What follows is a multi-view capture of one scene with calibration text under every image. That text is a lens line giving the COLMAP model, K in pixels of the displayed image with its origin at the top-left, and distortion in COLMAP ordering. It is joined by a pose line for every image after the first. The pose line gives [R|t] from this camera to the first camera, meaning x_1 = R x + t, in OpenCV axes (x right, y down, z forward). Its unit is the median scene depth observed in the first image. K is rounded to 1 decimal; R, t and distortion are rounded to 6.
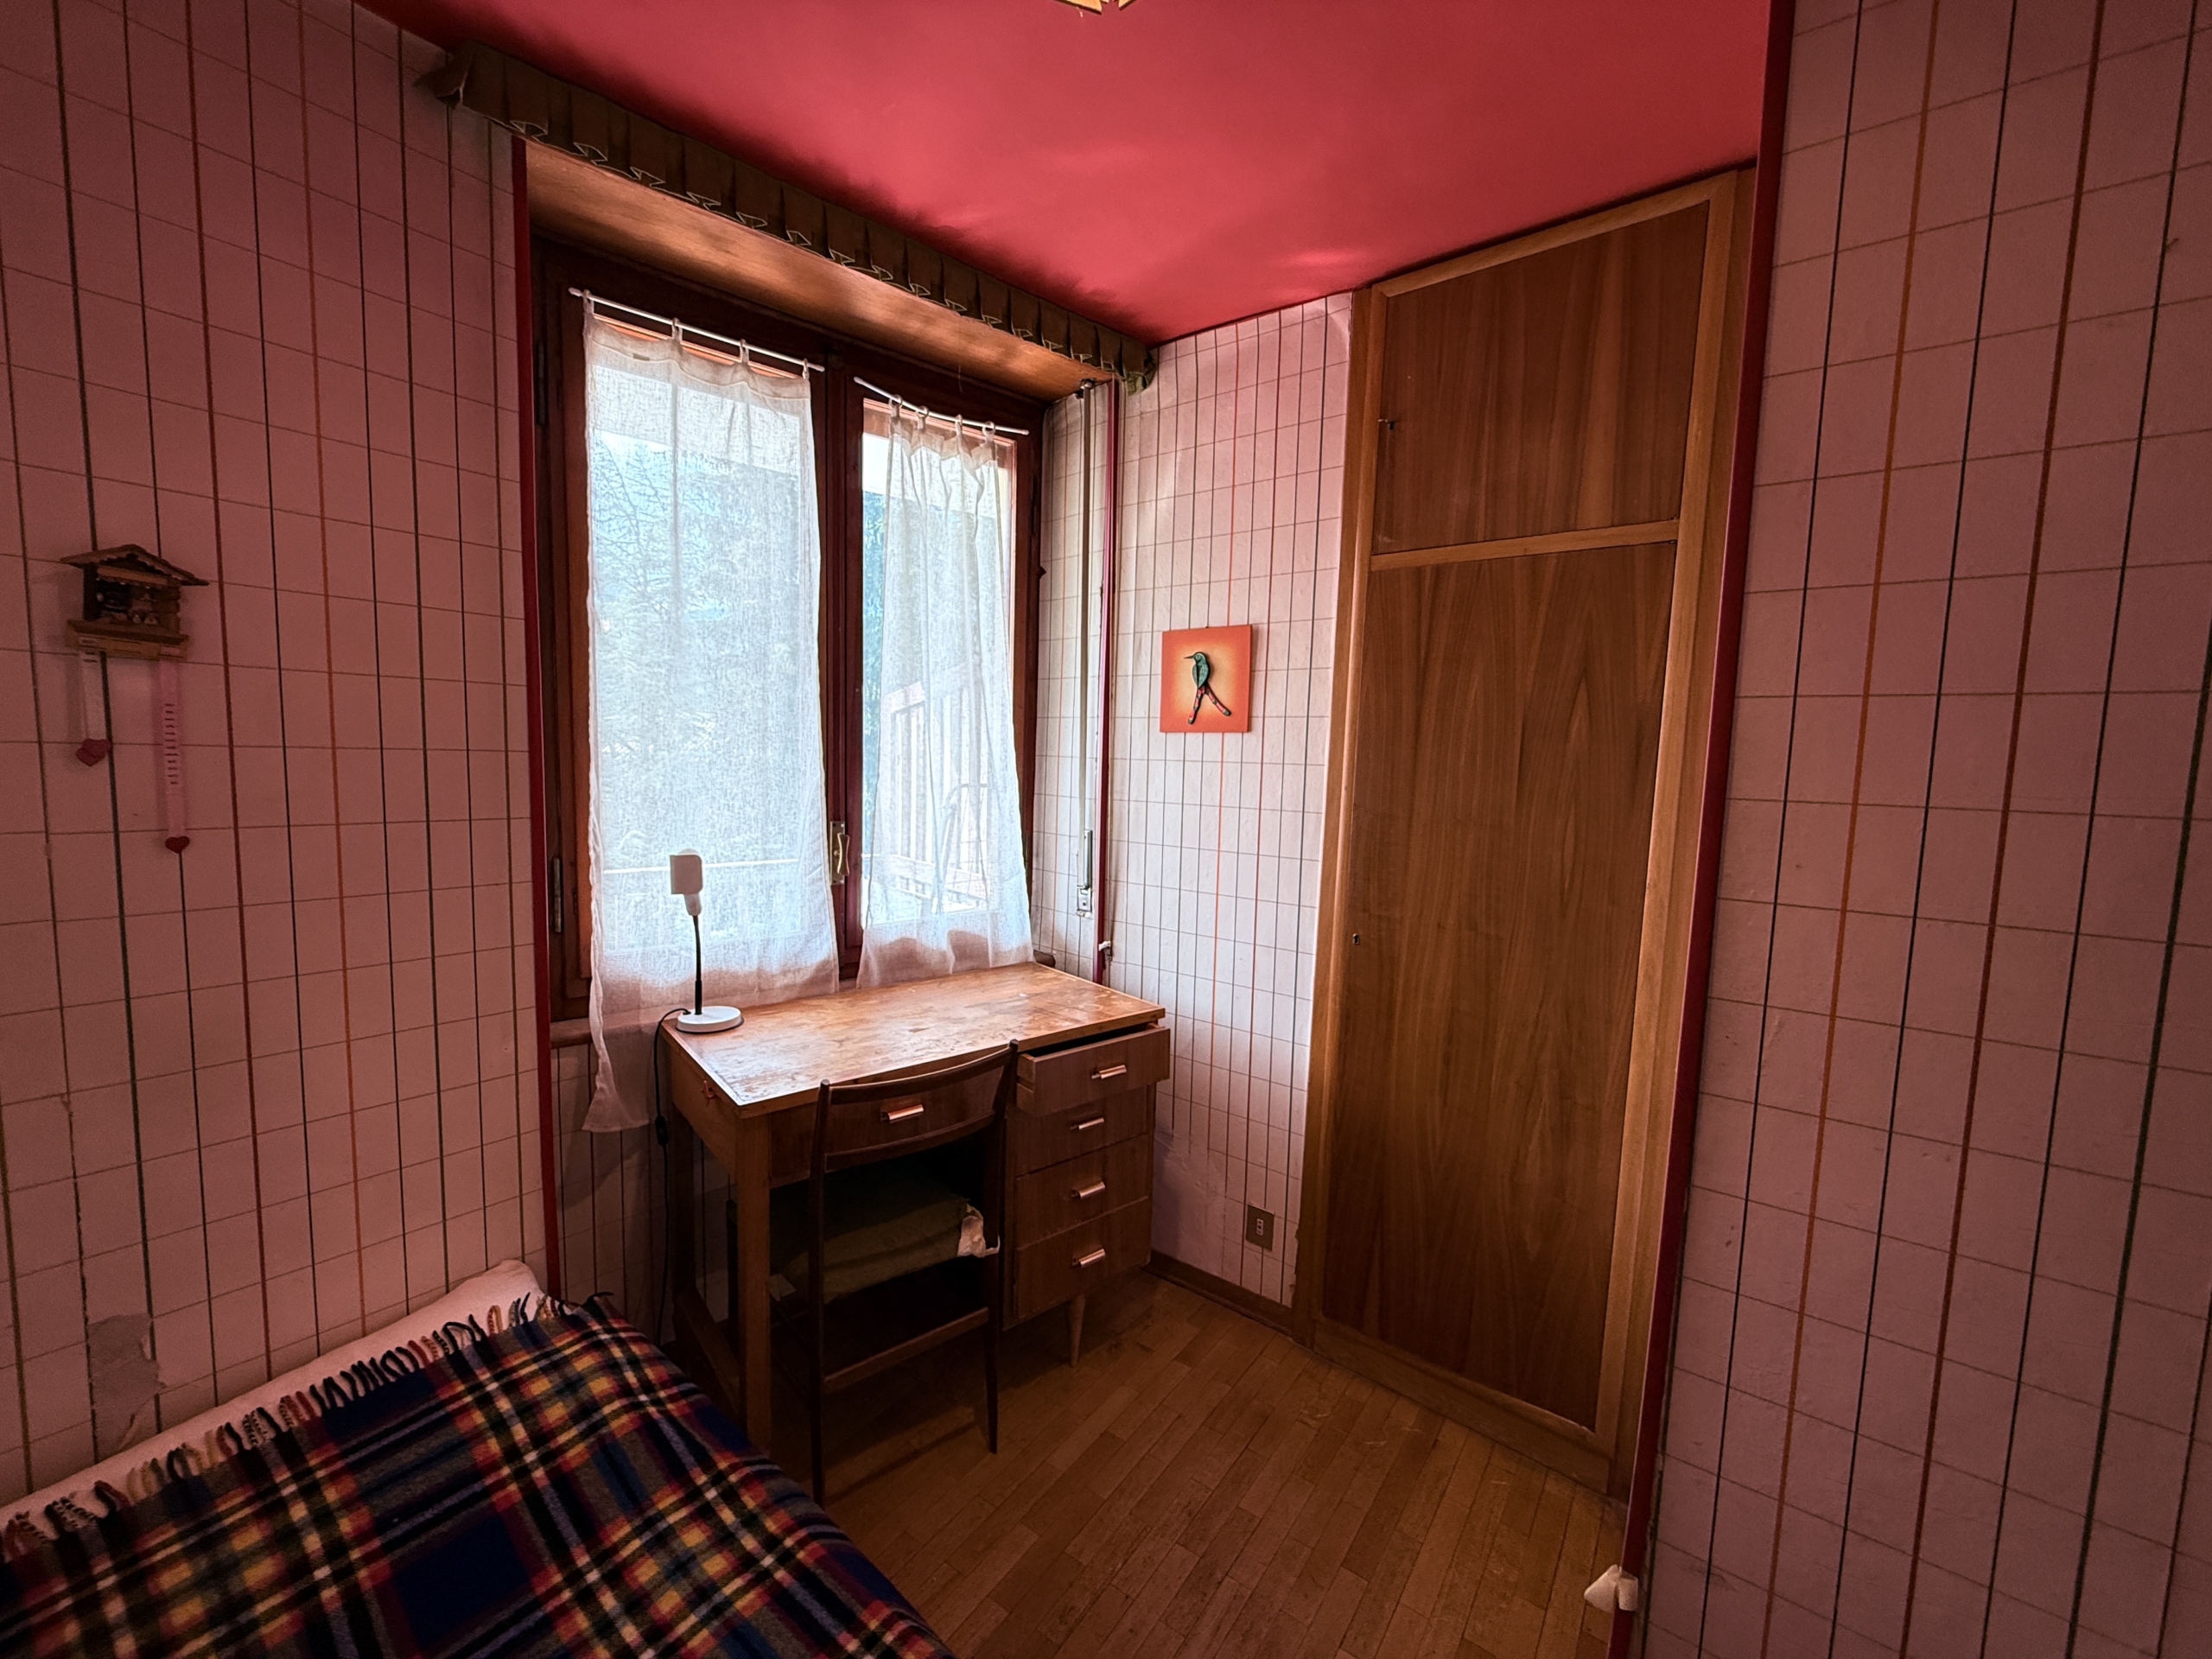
lens RADIAL K [[876.6, 0, 1101.9], [0, 876.6, 837.2], [0, 0, 1]] dist [0.001882, -0.000278]
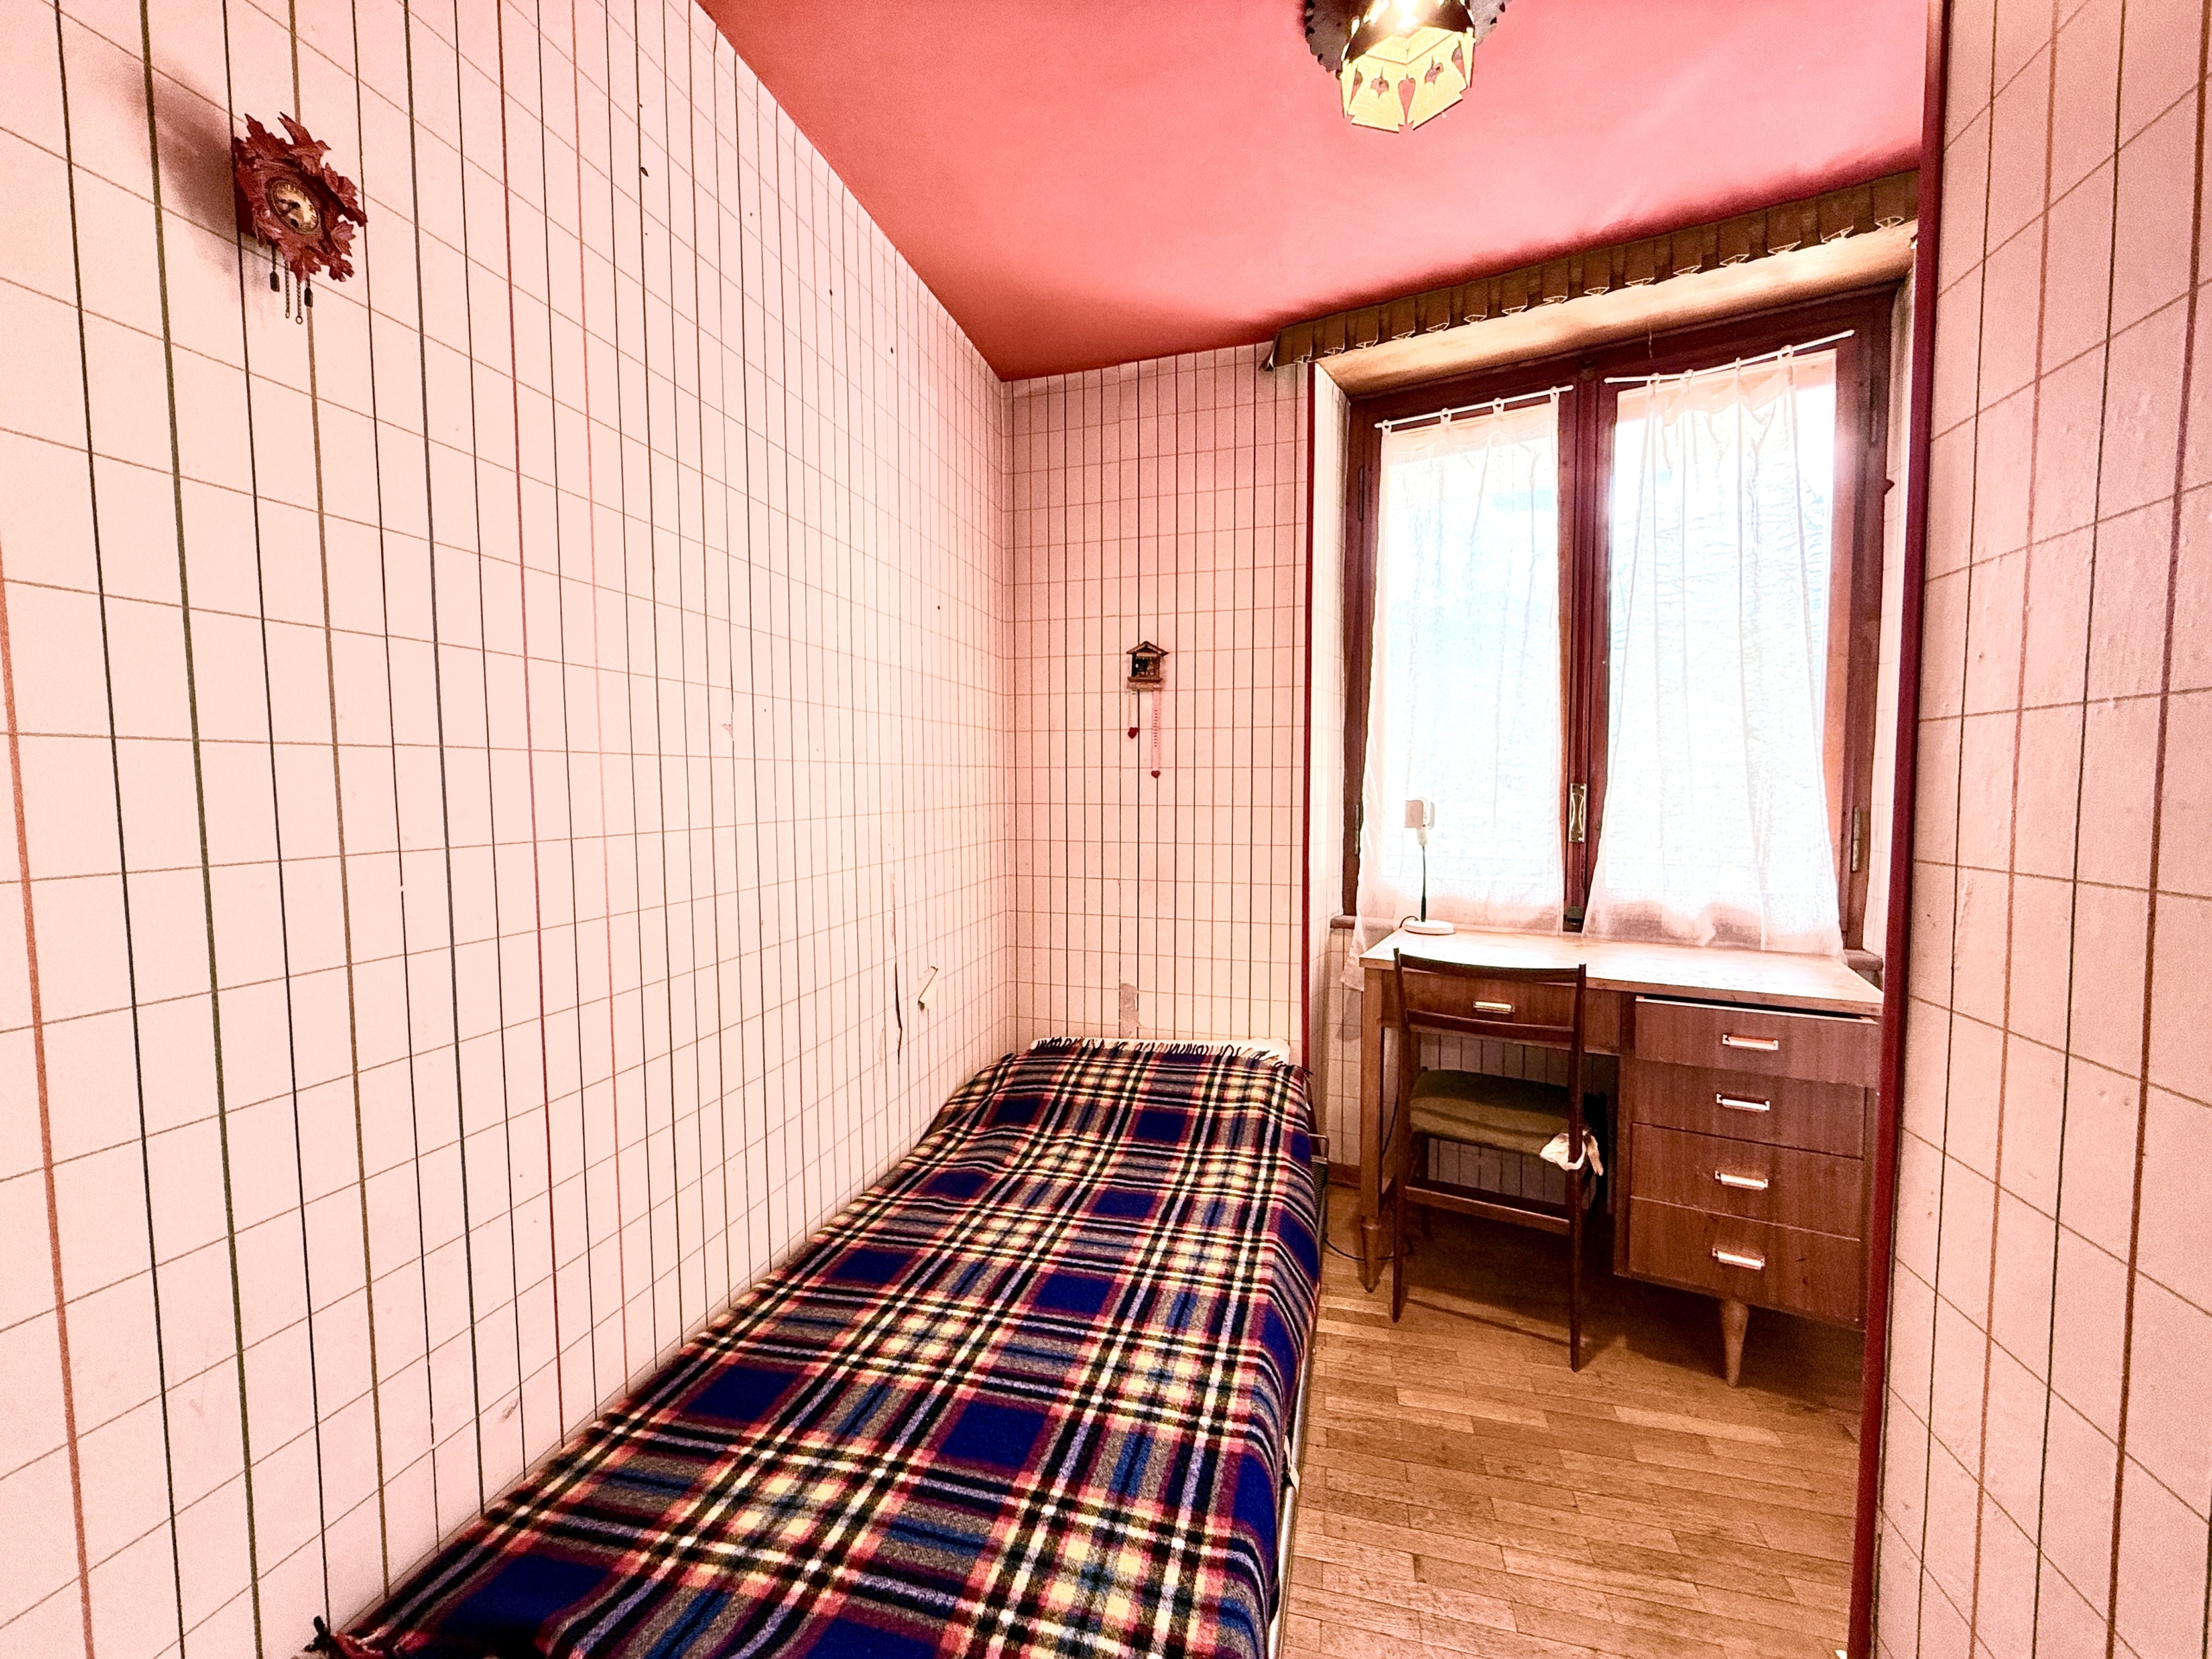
lens RADIAL K [[876.6, 0, 1108.7], [0, 876.6, 832.6], [0, 0, 1]] dist [0.001882, -0.000278]
pose [[0.367558, 0.019678, -0.929792, 0.858999], [-0.075522, 0.997106, -0.008752, 0.166157], [0.926929, 0.073436, 0.367981, 0.089396]]
